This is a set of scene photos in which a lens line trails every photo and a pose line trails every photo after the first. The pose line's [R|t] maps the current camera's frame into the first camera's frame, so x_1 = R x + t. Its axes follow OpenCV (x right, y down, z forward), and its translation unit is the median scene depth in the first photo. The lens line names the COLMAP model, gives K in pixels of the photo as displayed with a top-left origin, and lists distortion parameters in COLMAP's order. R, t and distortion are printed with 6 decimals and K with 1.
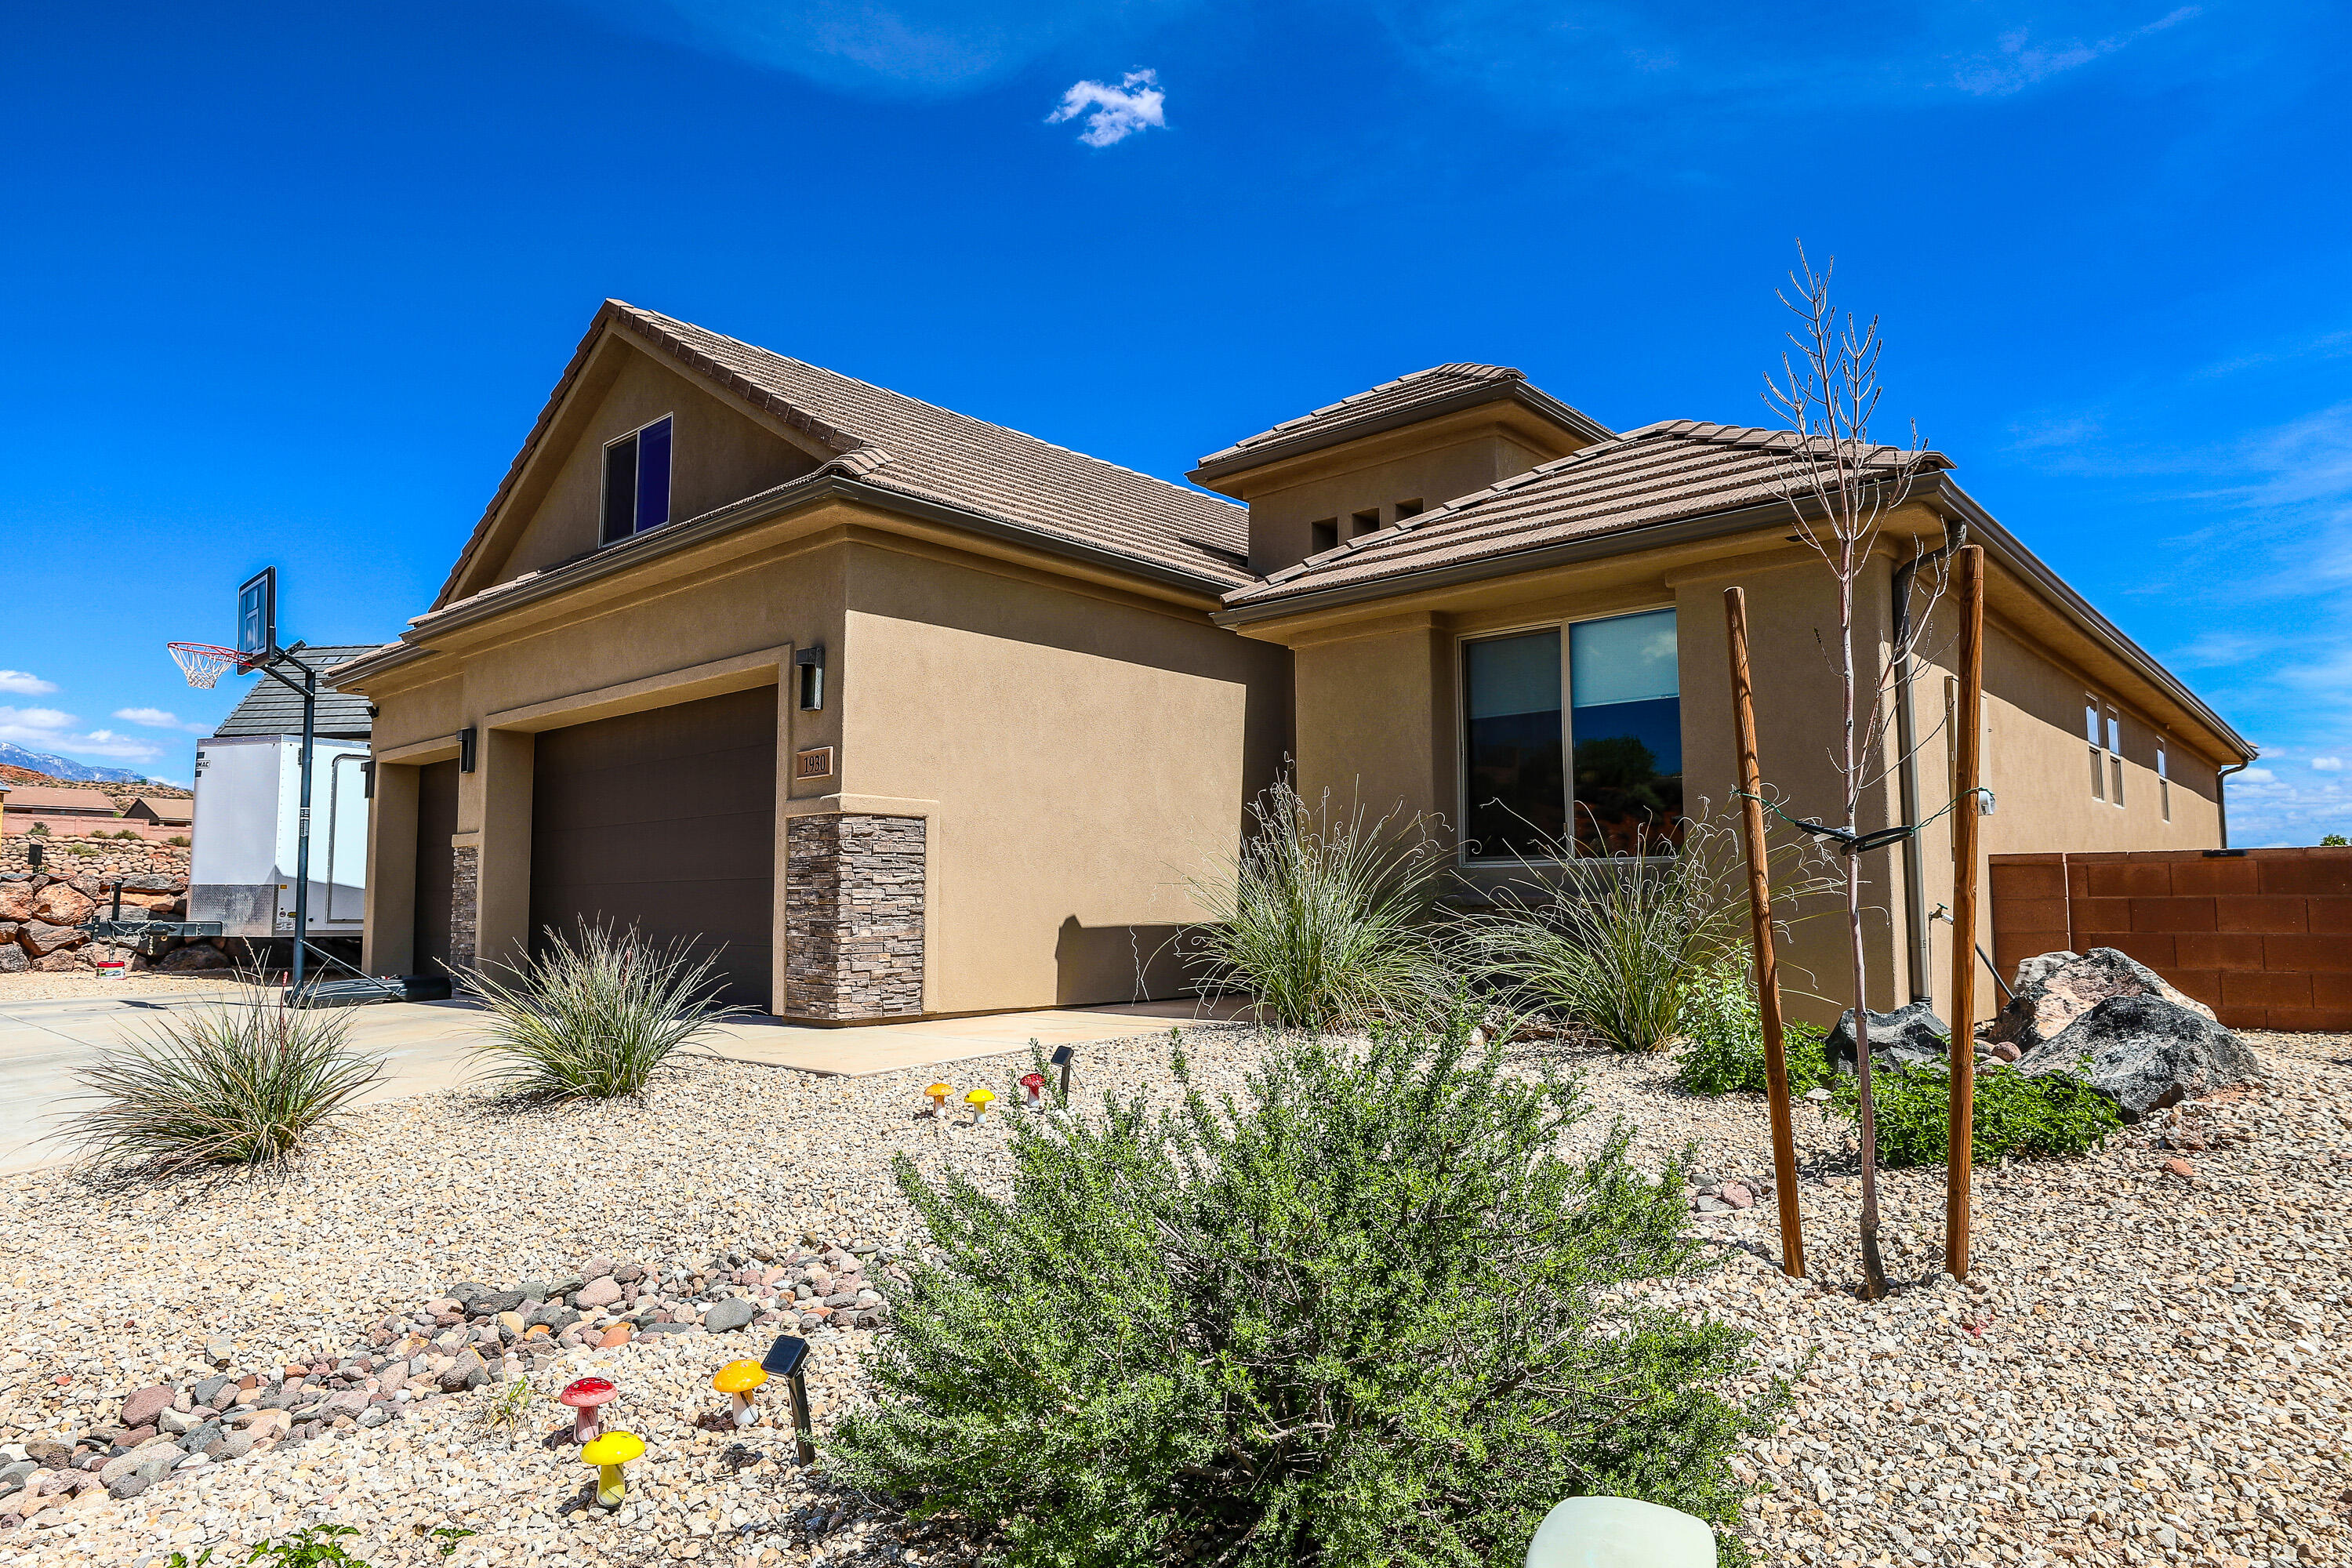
lens RADIAL K [[1376.1, 0, 1176.0], [0, 1376.1, 784.0], [0, 0, 1]] dist [0.026942, 0.000727]
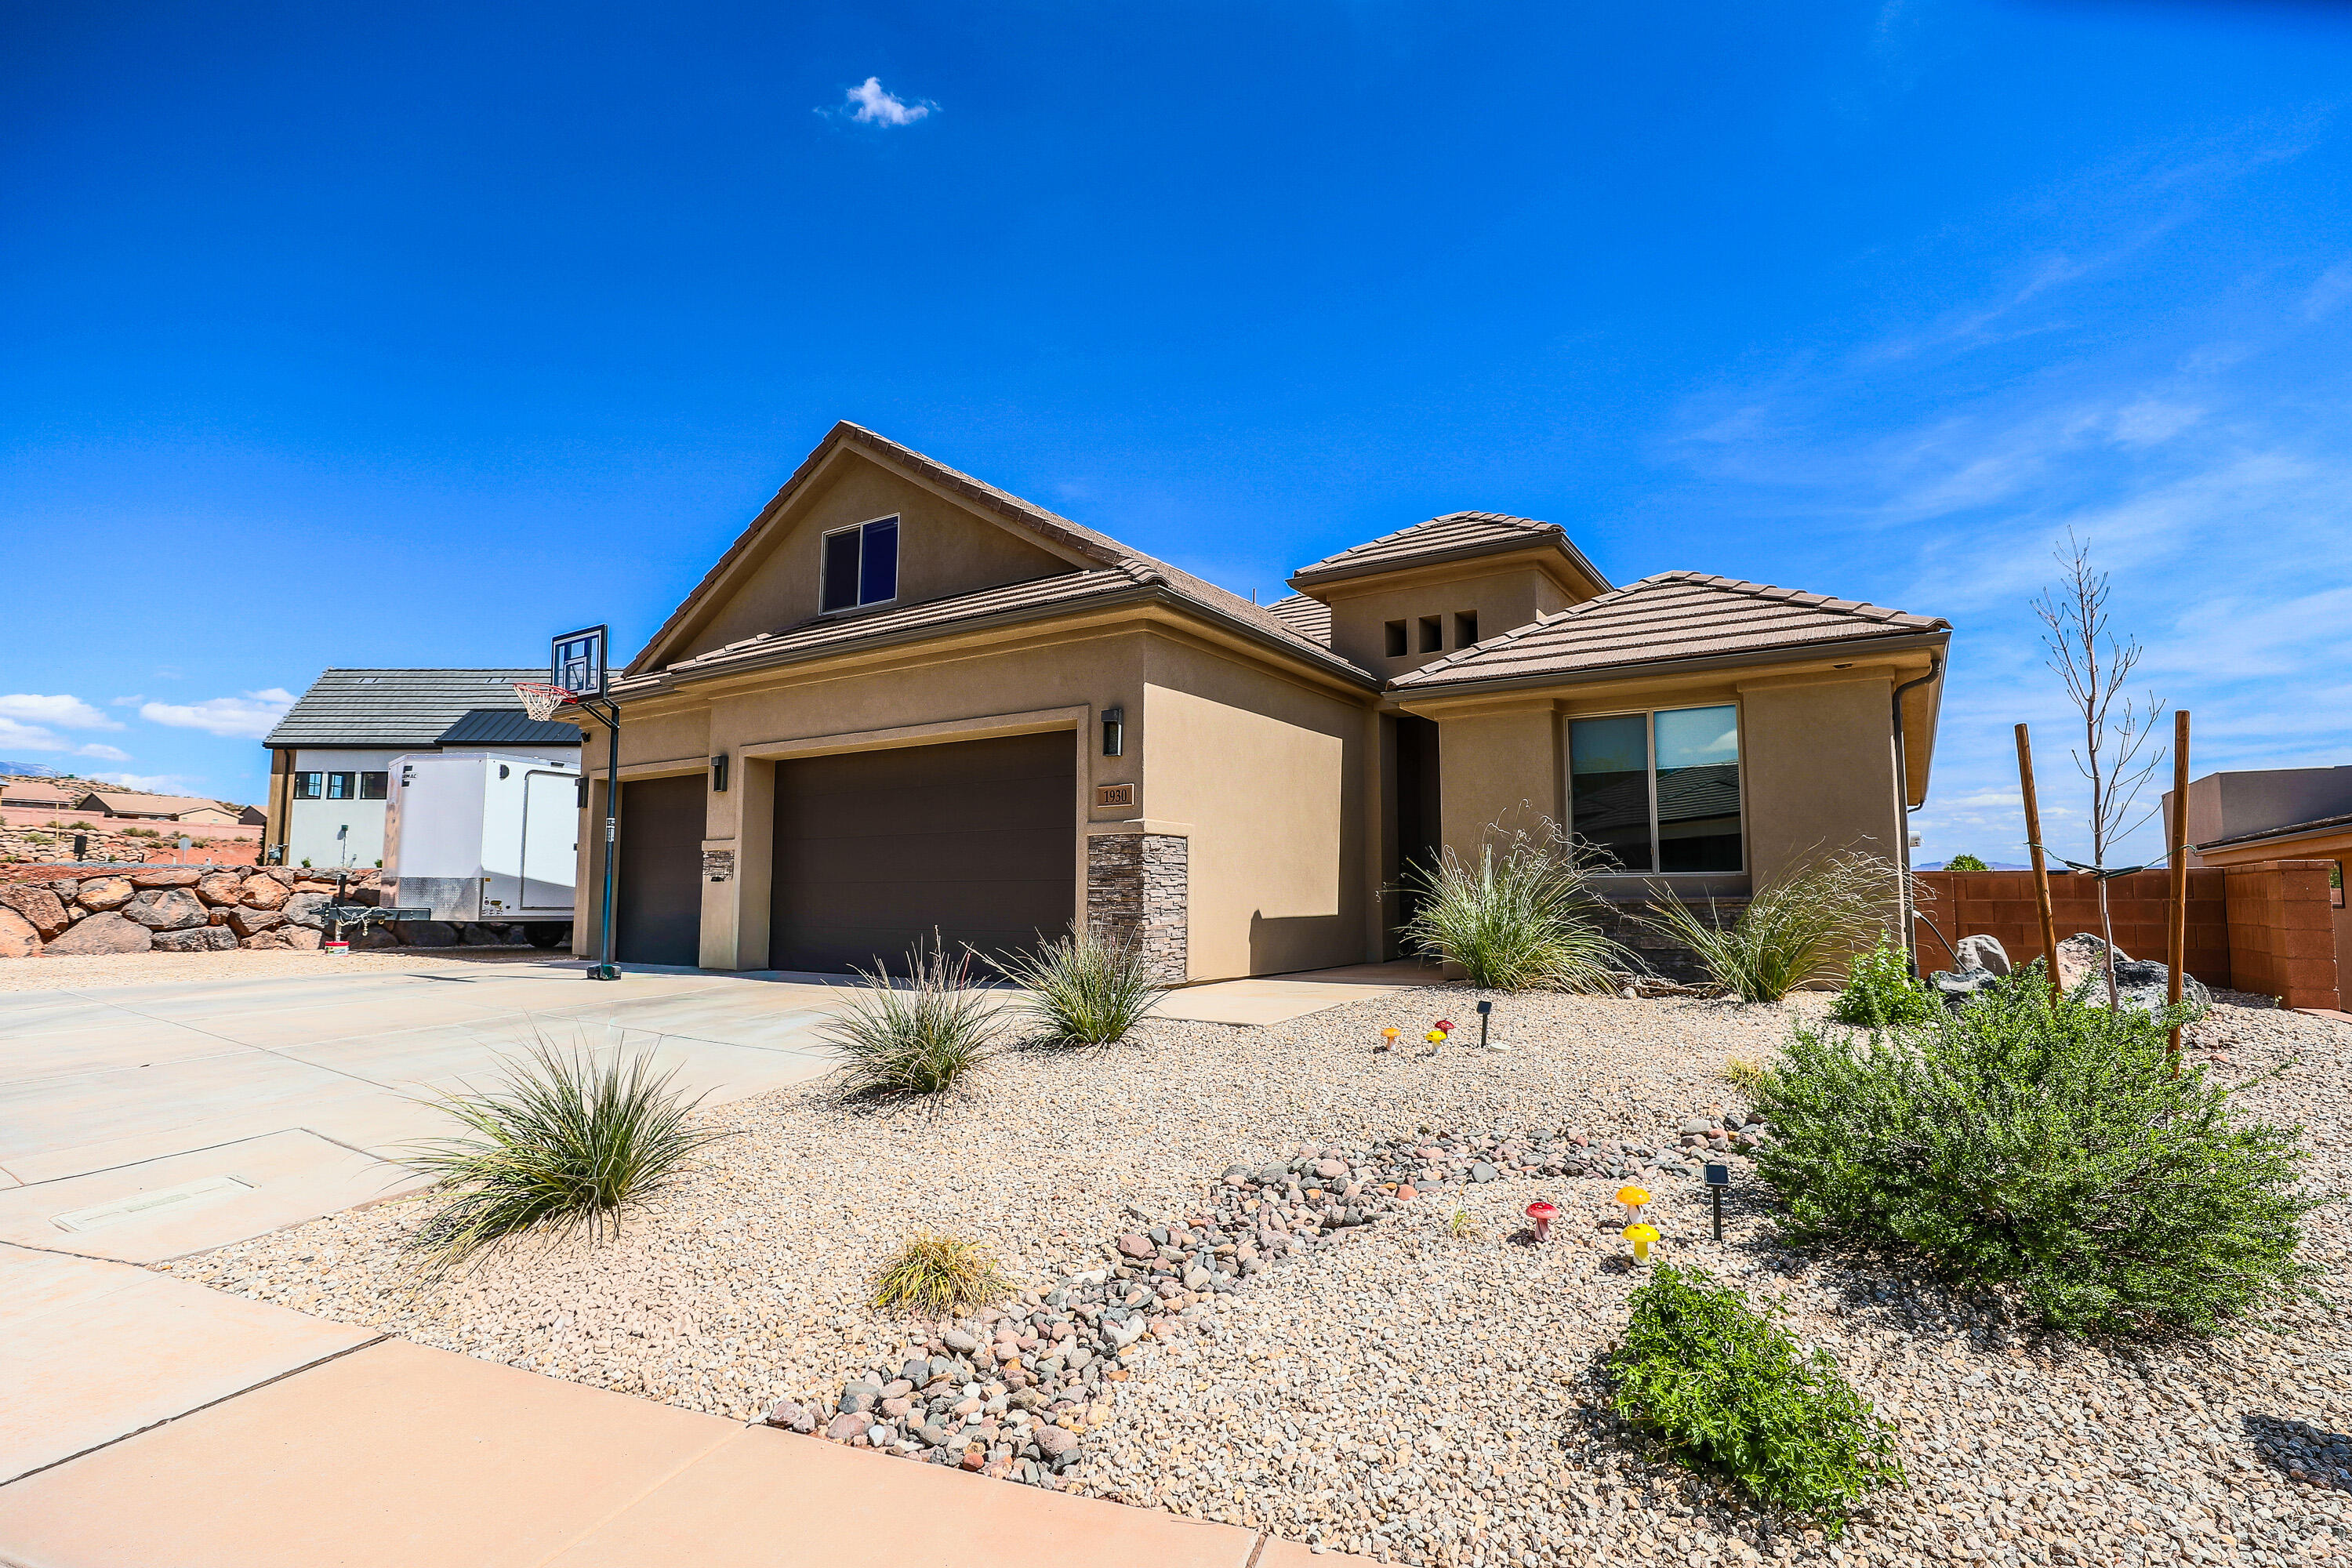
lens RADIAL K [[1116.0, 0, 1176.0], [0, 1116.0, 784.0], [0, 0, 1]] dist [-0.004093, 0.000558]
pose [[0.986964, 0.021515, 0.159494, -0.314716], [-0.019556, 0.999713, -0.013844, -0.010246], [-0.159746, 0.010544, 0.987102, -0.065688]]
